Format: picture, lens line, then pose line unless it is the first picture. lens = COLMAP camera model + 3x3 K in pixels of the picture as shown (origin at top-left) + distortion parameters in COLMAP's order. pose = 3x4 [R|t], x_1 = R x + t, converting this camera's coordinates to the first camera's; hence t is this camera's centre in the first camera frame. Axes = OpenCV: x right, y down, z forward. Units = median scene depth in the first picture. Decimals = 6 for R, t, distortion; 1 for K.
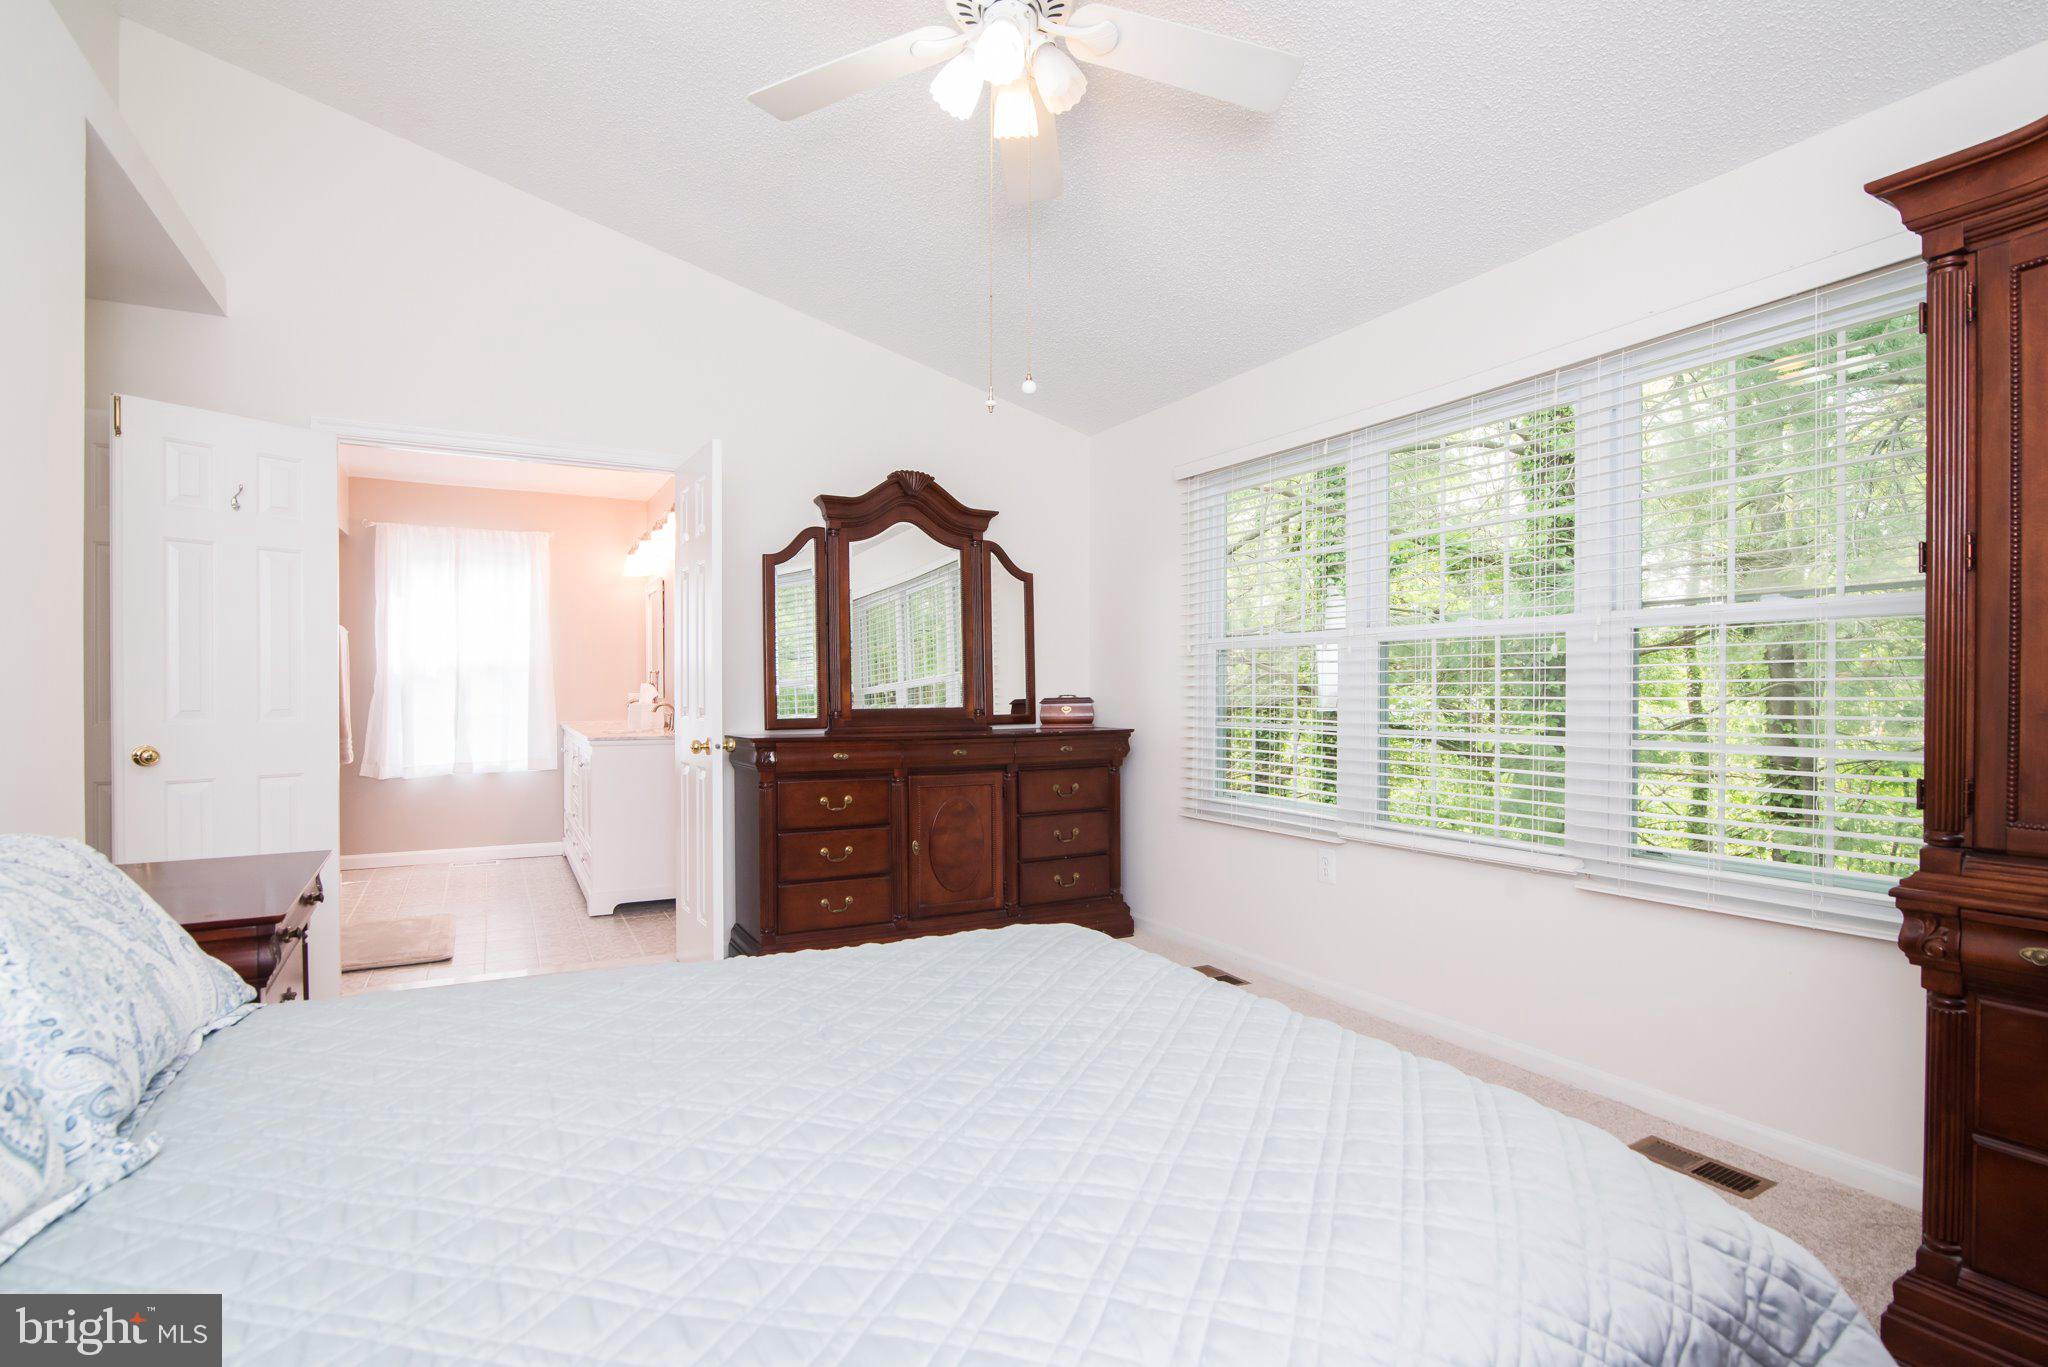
lens RADIAL K [[986.6, 0, 1025.2], [0, 986.6, 693.0], [0, 0, 1]] dist [-0.014846, -0.000010]
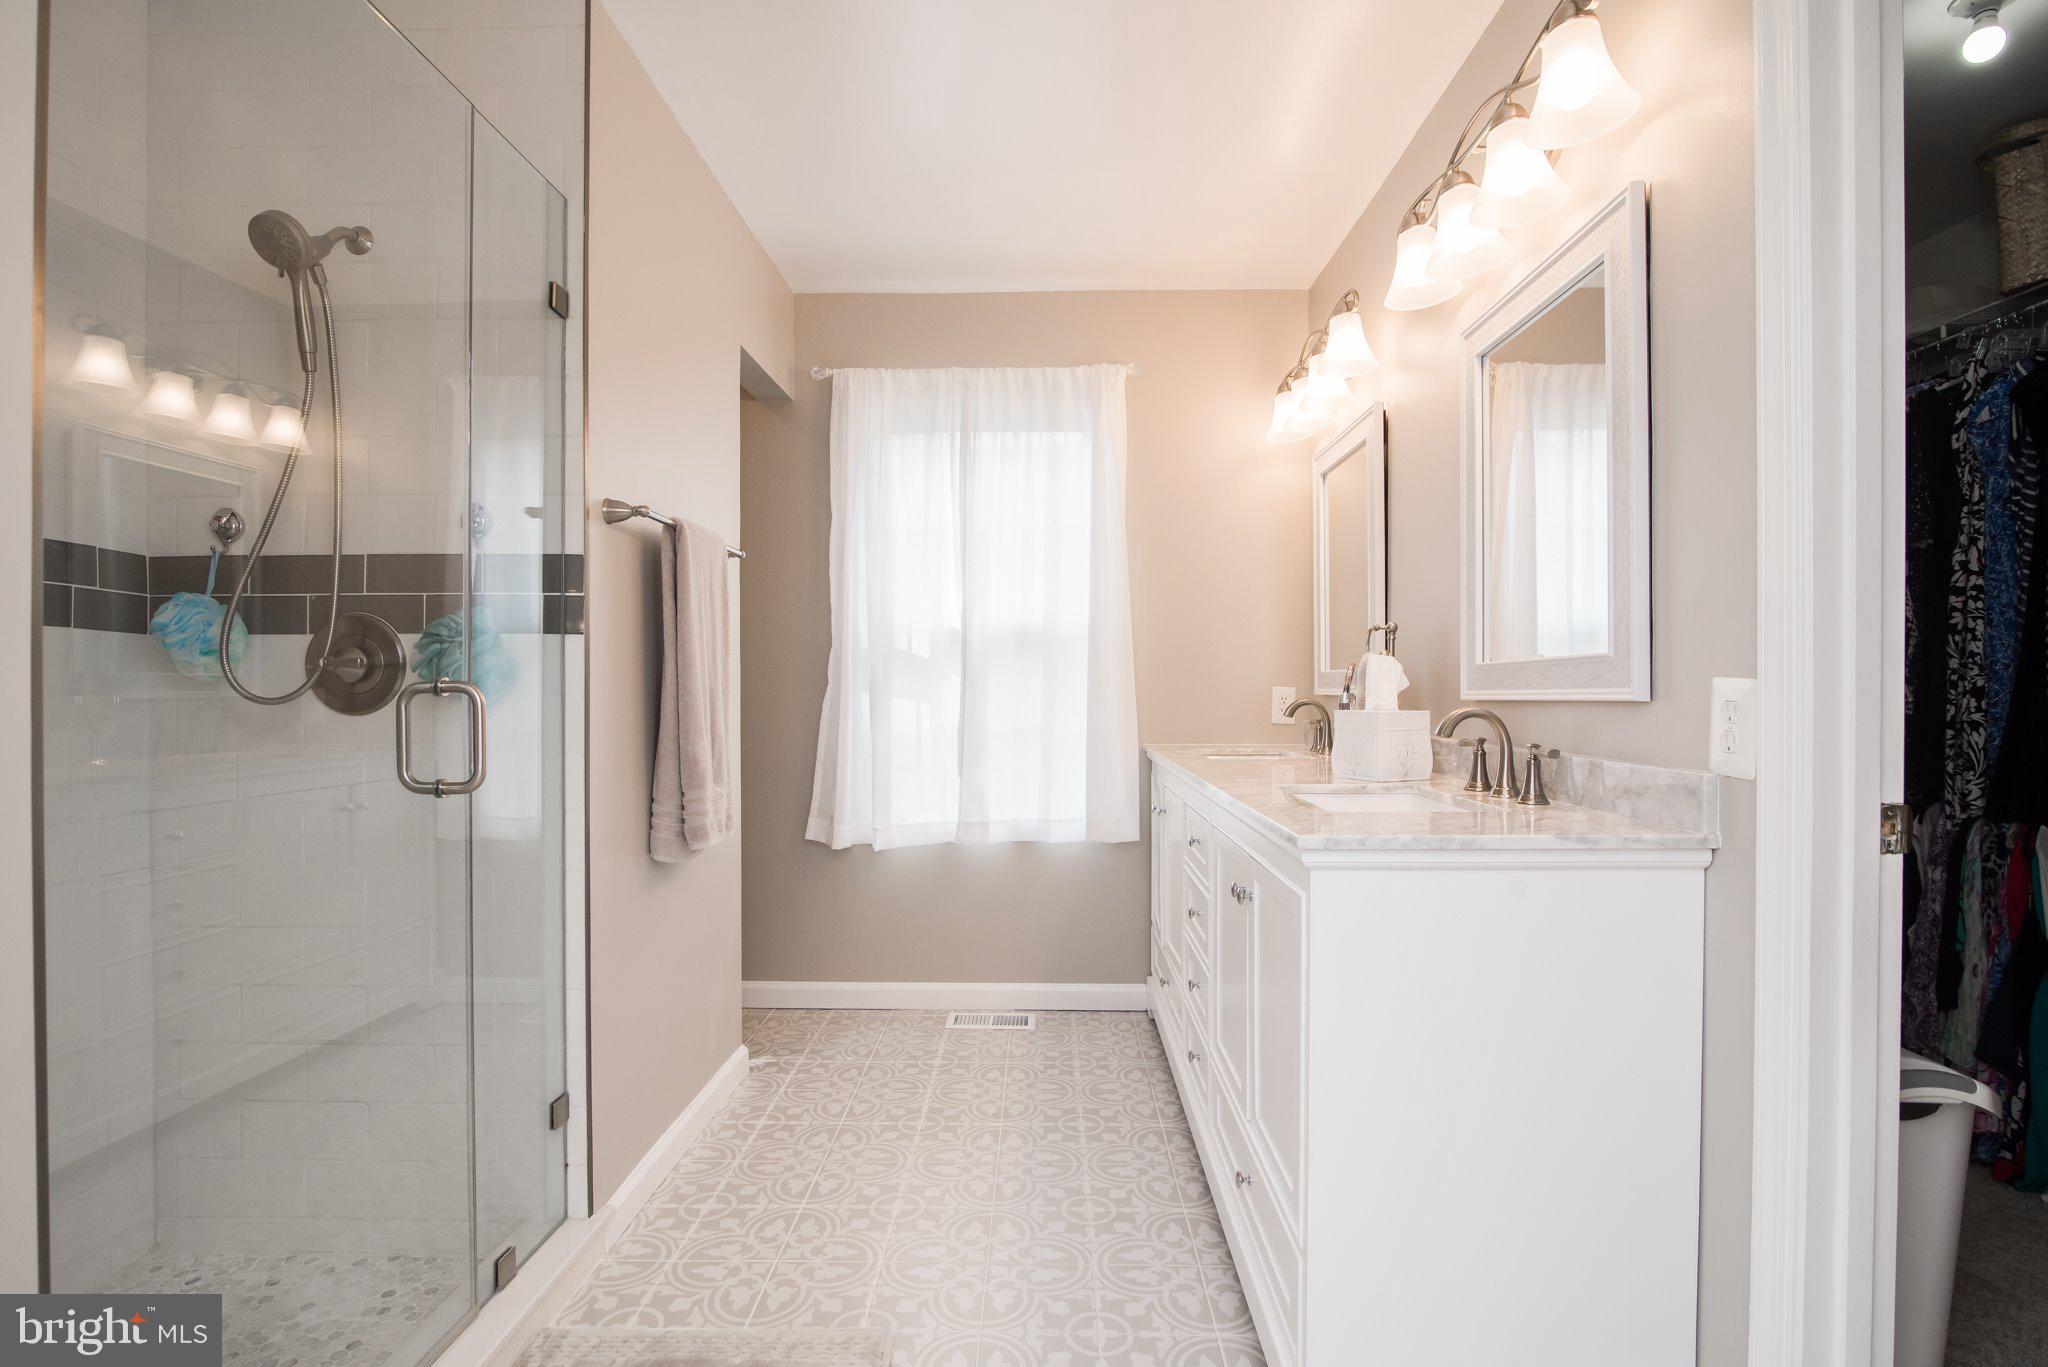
lens RADIAL K [[986.6, 0, 1024.8], [0, 986.6, 693.1], [0, 0, 1]] dist [-0.014846, -0.000010]
pose [[0.866504, 0.000882, -0.499169, -0.286224], [-0.004007, 0.999979, -0.005189, 0.006150], [0.499154, 0.006496, 0.866489, 0.556411]]
